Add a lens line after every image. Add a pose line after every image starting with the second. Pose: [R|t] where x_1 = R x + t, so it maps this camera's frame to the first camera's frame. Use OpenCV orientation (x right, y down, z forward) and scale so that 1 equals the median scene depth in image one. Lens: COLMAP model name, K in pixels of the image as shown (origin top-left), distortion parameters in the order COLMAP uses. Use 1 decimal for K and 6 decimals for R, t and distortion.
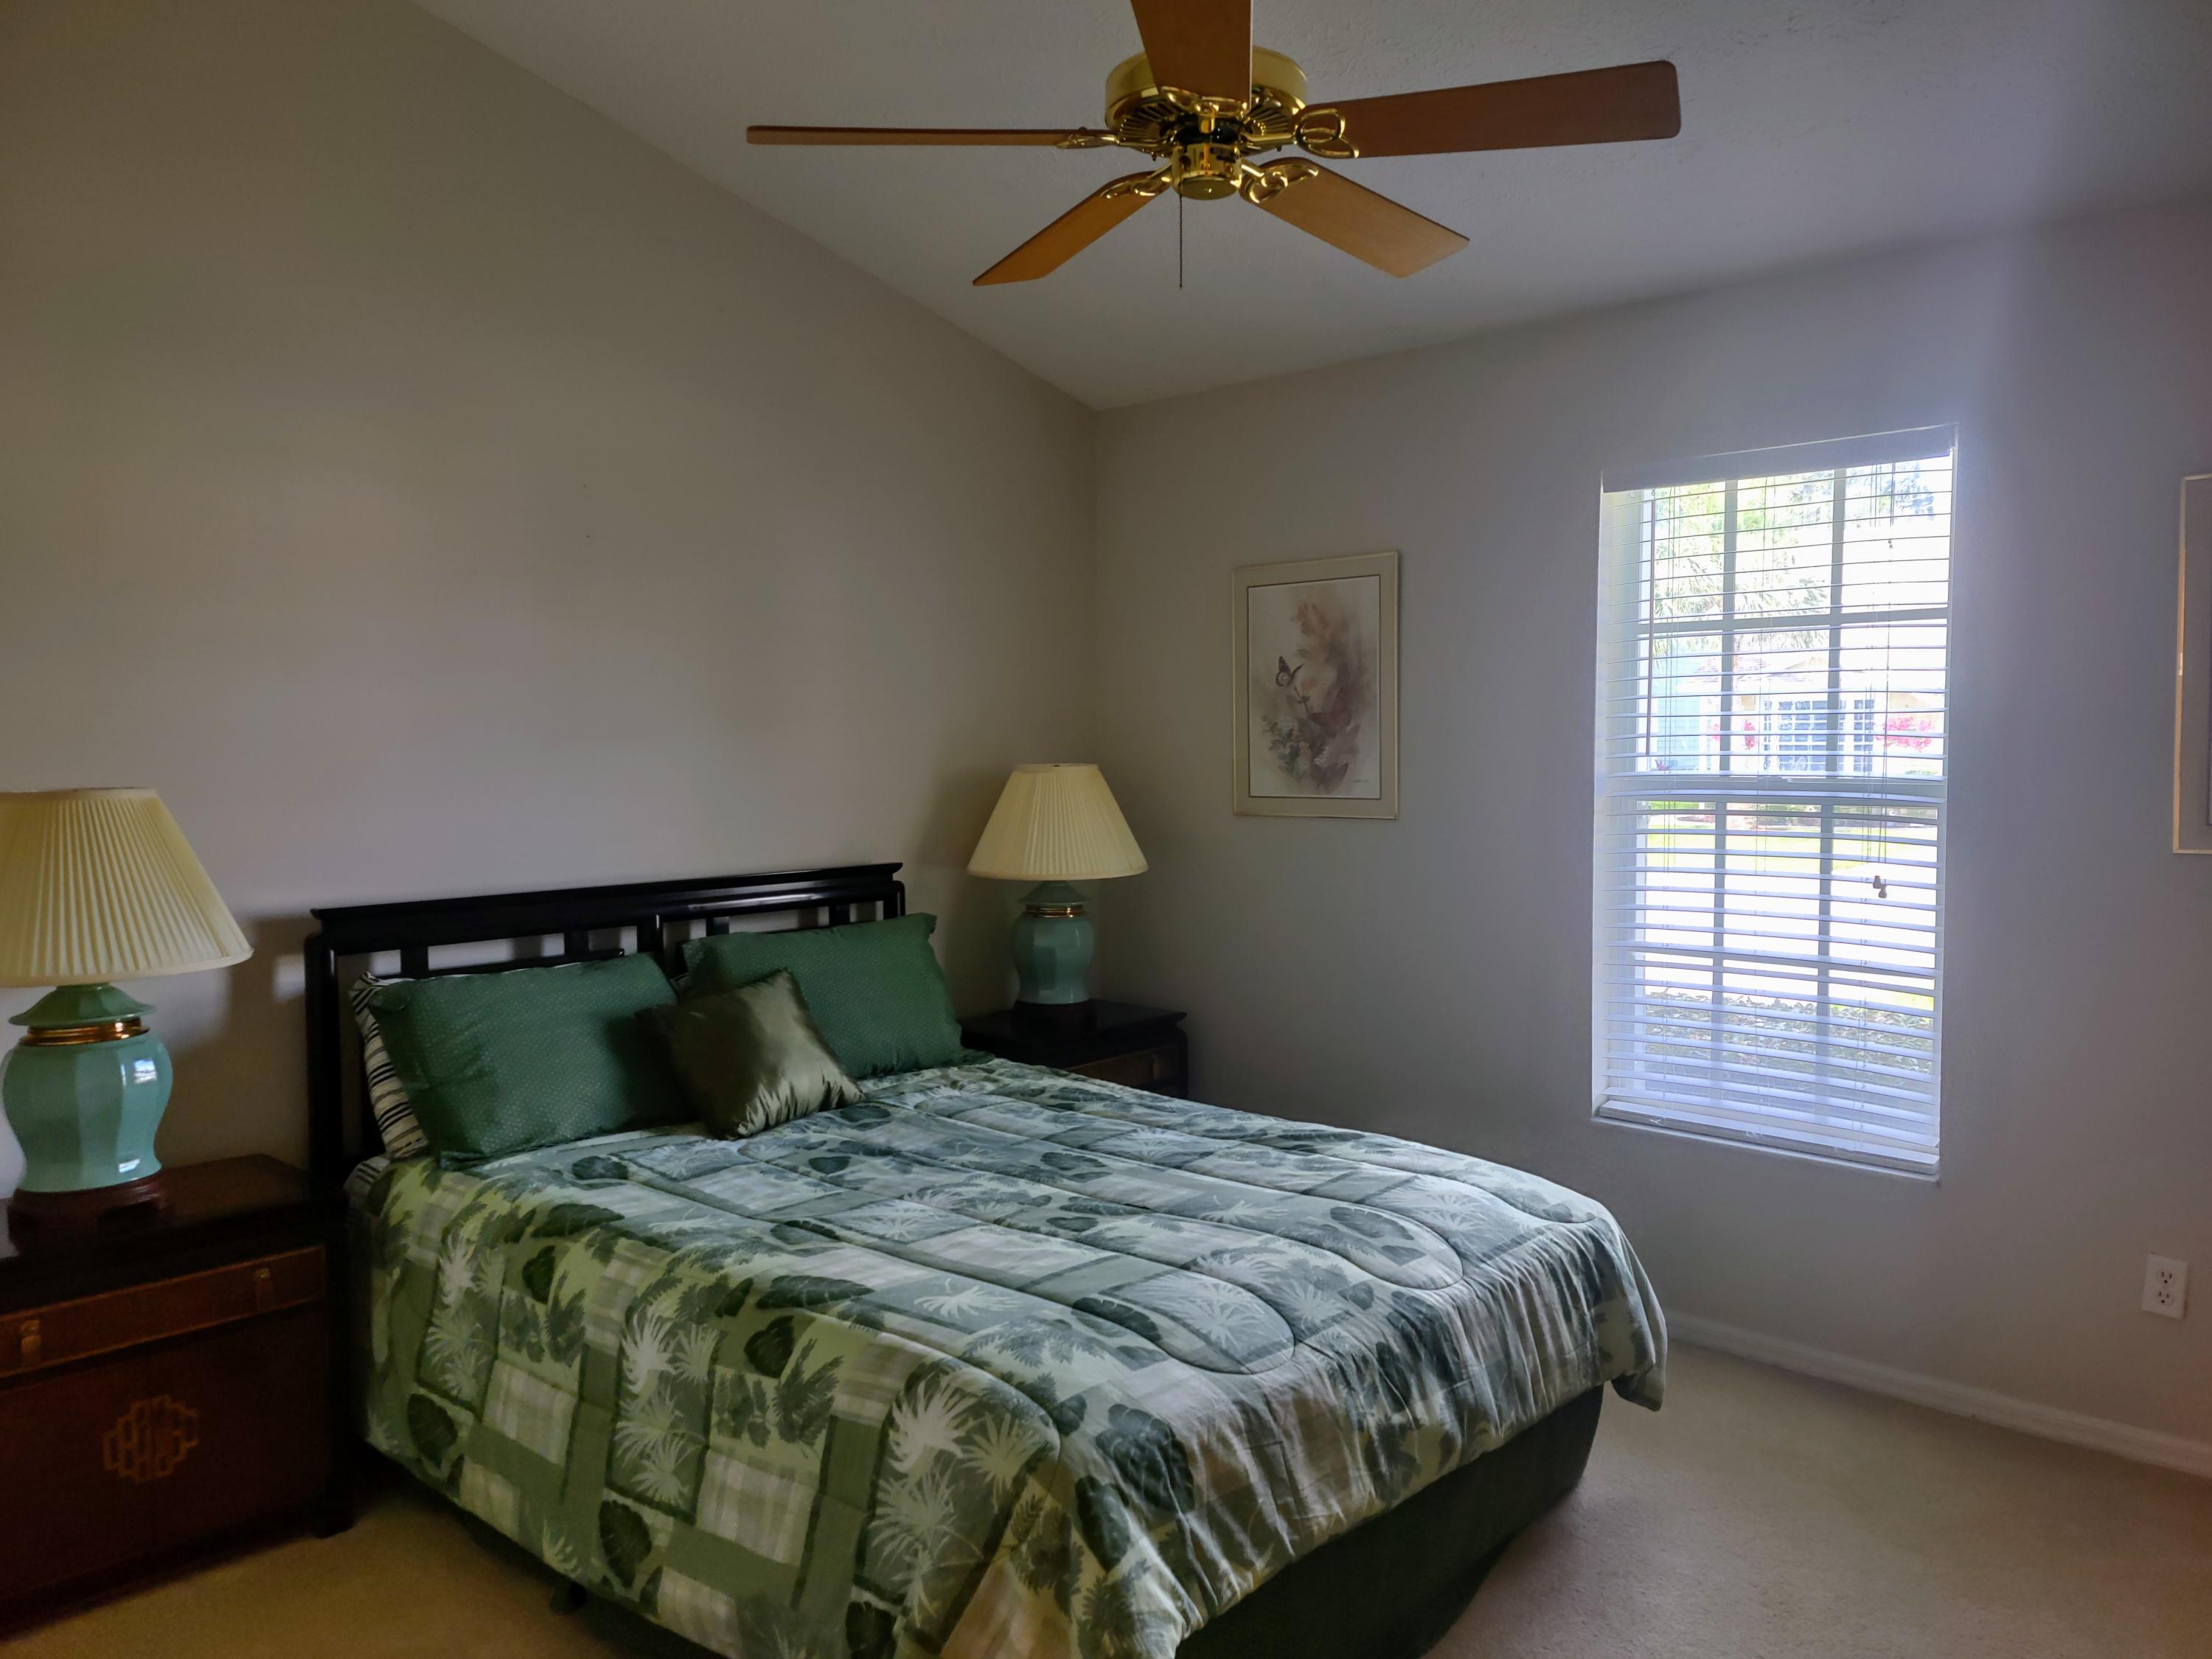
lens RADIAL K [[1619.4, 0, 1143.4], [0, 1619.4, 821.4], [0, 0, 1]] dist [0.089505, -0.065173]
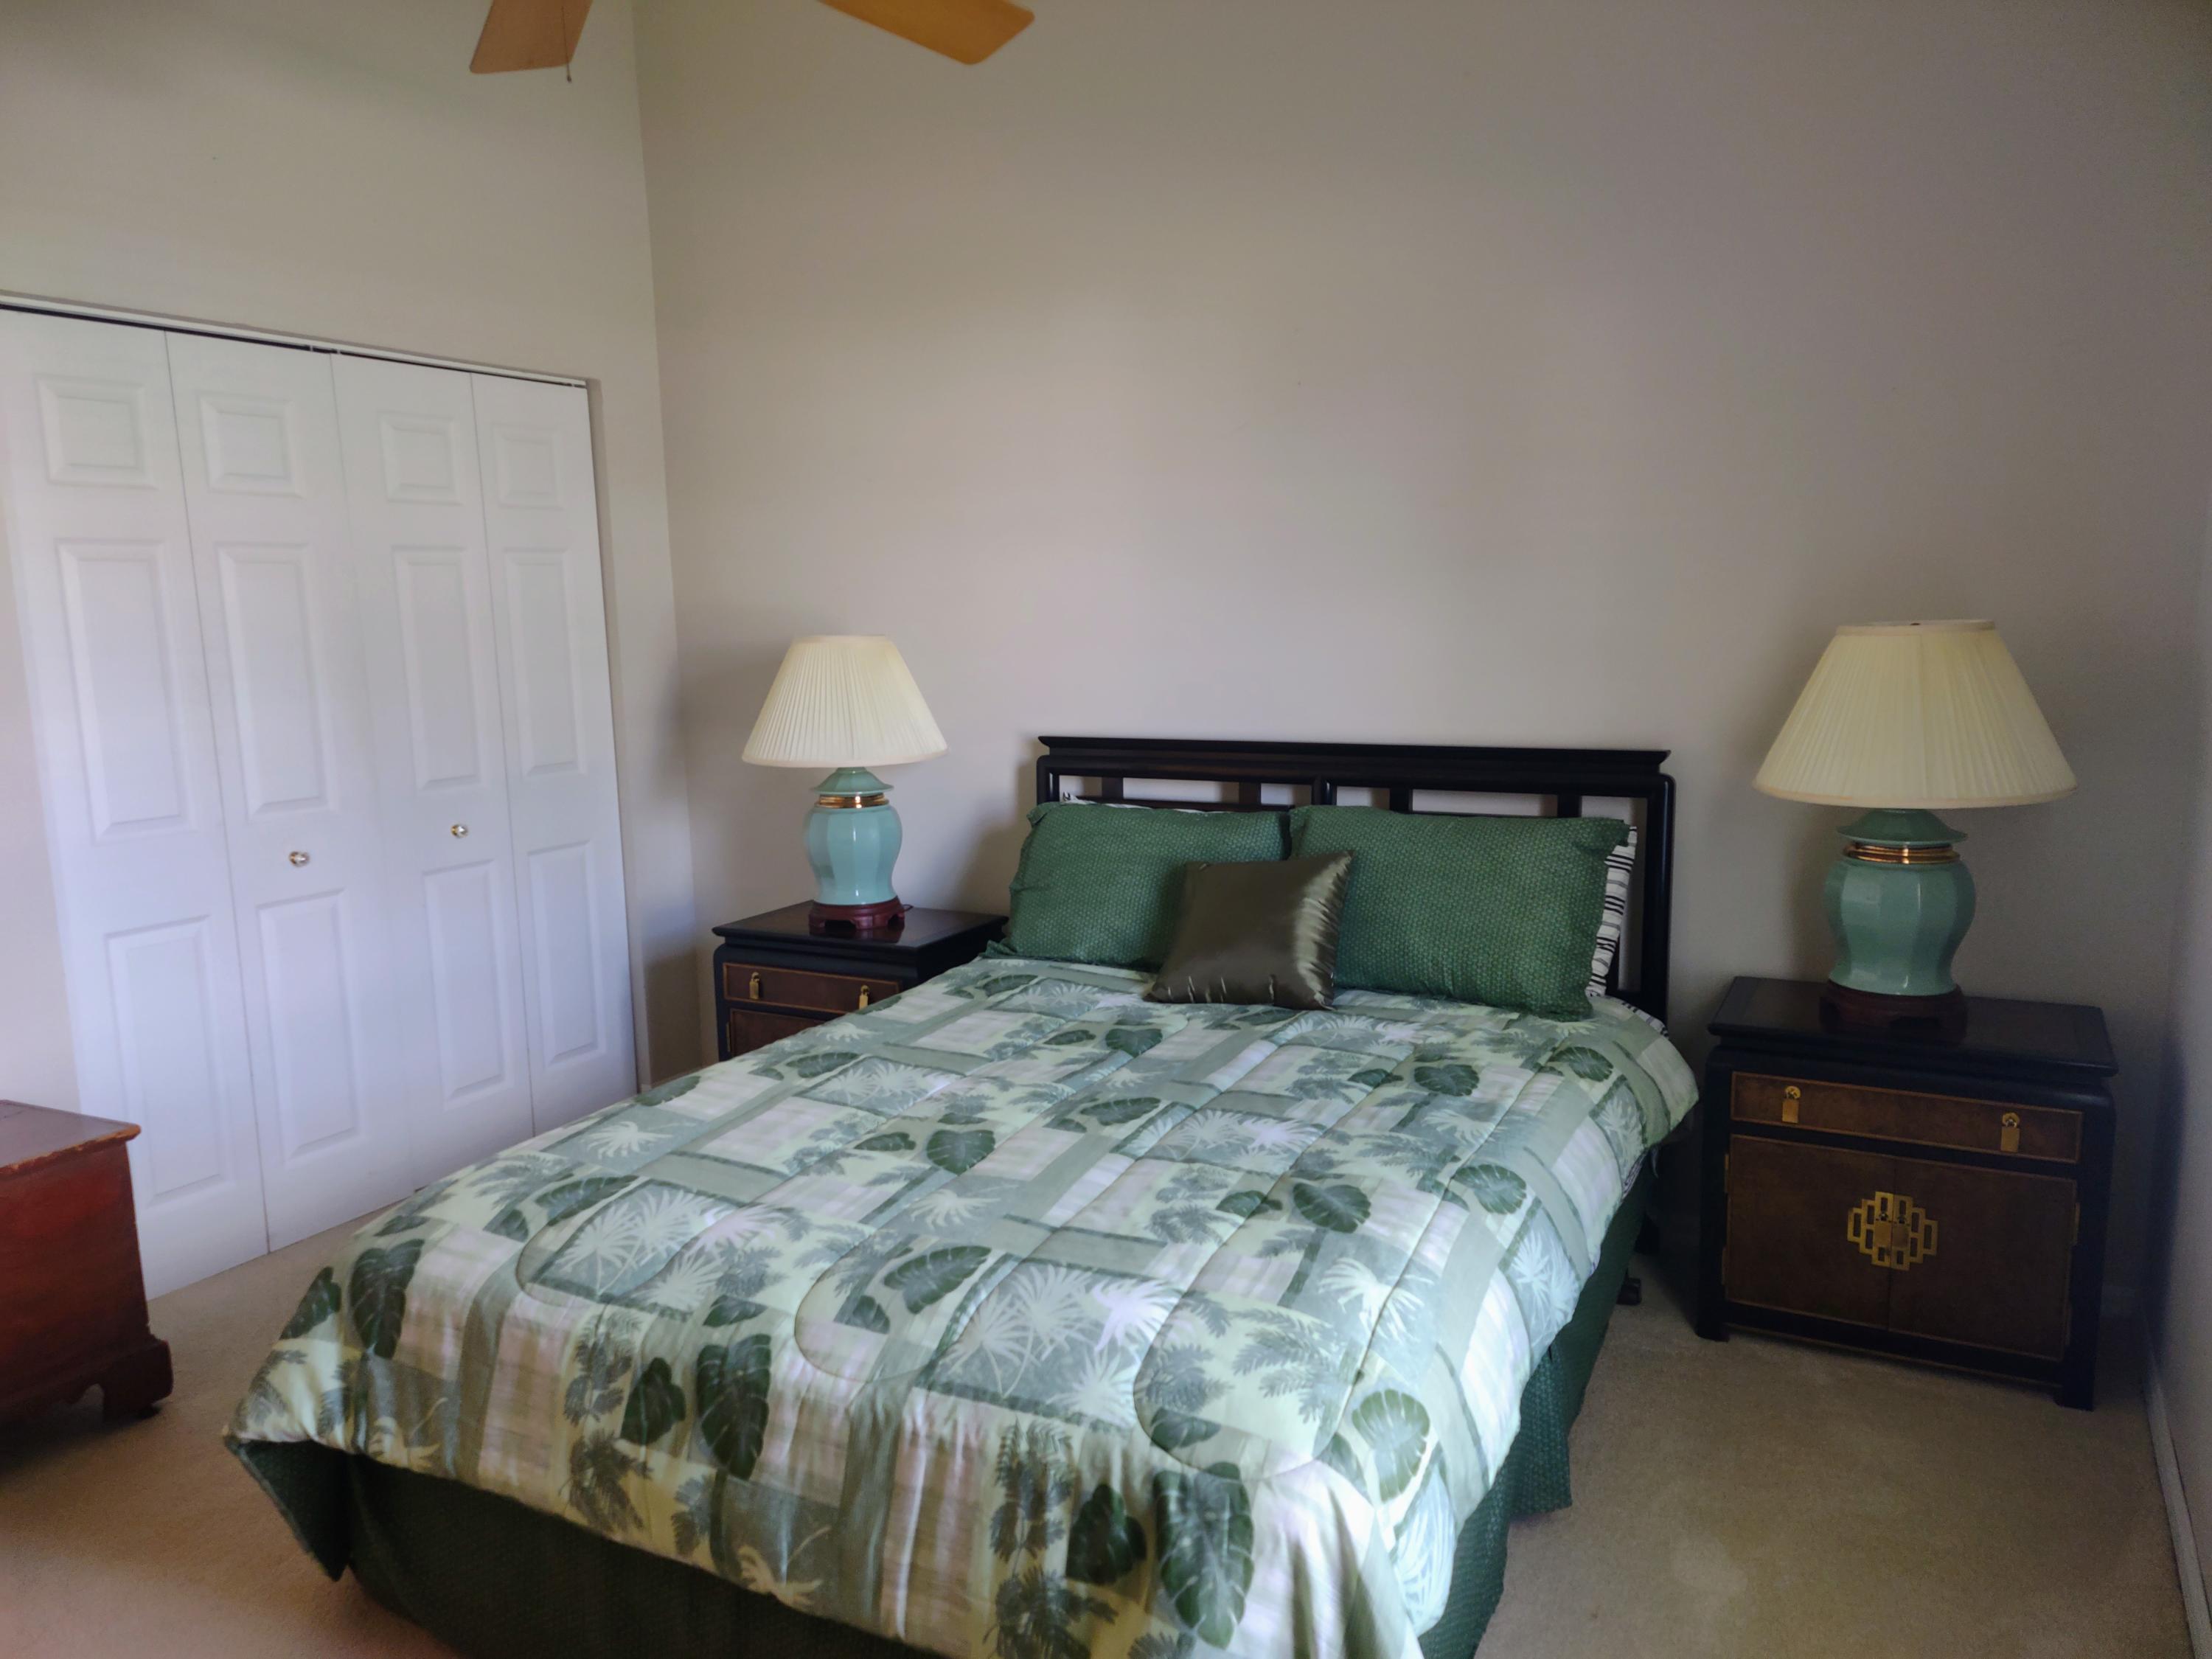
lens RADIAL K [[1619.1, 0, 1160.8], [0, 1619.1, 827.3], [0, 0, 1]] dist [0.067899, -0.008115]
pose [[0.251873, 0.143434, -0.957072, 0.827683], [-0.030124, 0.989638, 0.140387, -0.063112], [0.967291, -0.006529, 0.253583, 0.886598]]
